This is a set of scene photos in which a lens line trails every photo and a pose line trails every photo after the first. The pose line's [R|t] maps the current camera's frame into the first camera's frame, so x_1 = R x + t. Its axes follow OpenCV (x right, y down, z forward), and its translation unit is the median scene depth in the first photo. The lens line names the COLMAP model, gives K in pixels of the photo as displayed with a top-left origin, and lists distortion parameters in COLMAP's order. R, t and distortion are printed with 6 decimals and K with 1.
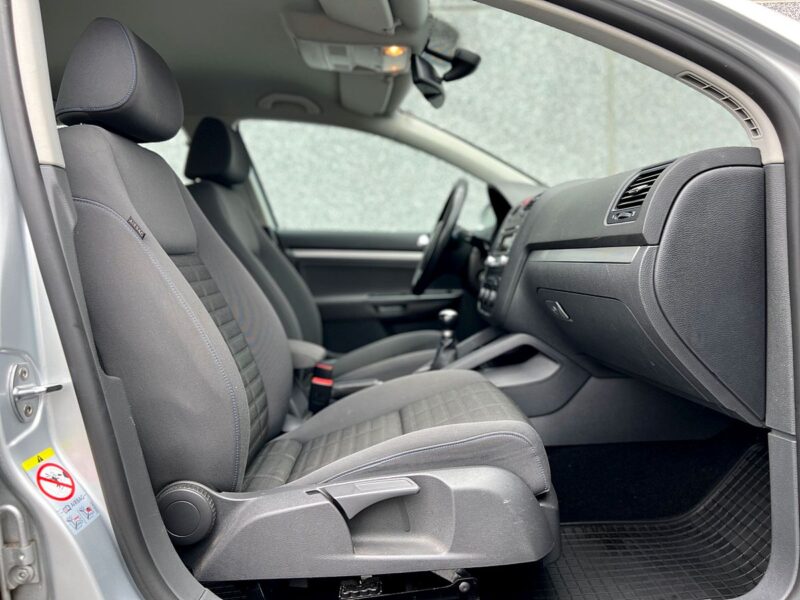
lens RADIAL K [[605.1, 0, 400.0], [0, 605.1, 300.0], [0, 0, 1]] dist [0.050737, -0.064668]
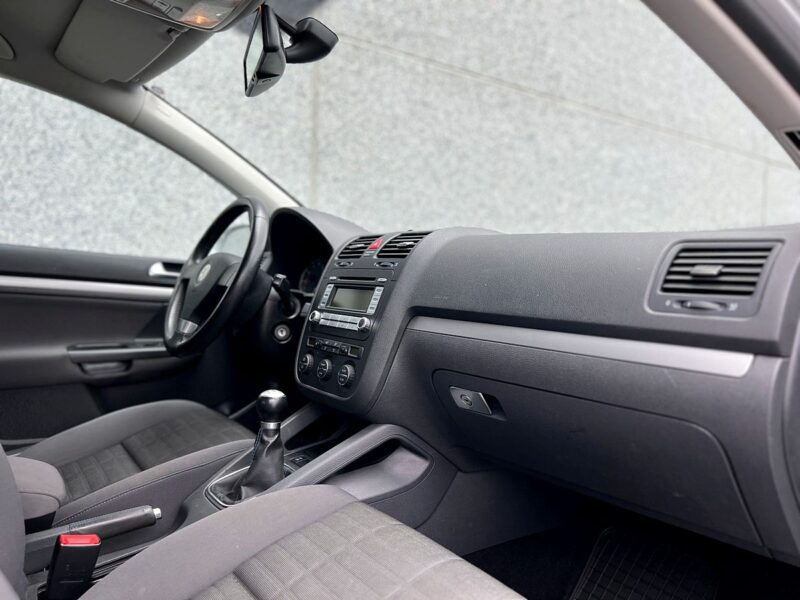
lens RADIAL K [[605.1, 0, 400.0], [0, 605.1, 300.0], [0, 0, 1]] dist [0.050737, -0.064668]
pose [[0.822086, 0.039402, 0.567998, -0.078415], [-0.023832, 0.999110, -0.034815, -0.025822], [-0.568864, 0.015084, 0.822293, 0.141756]]
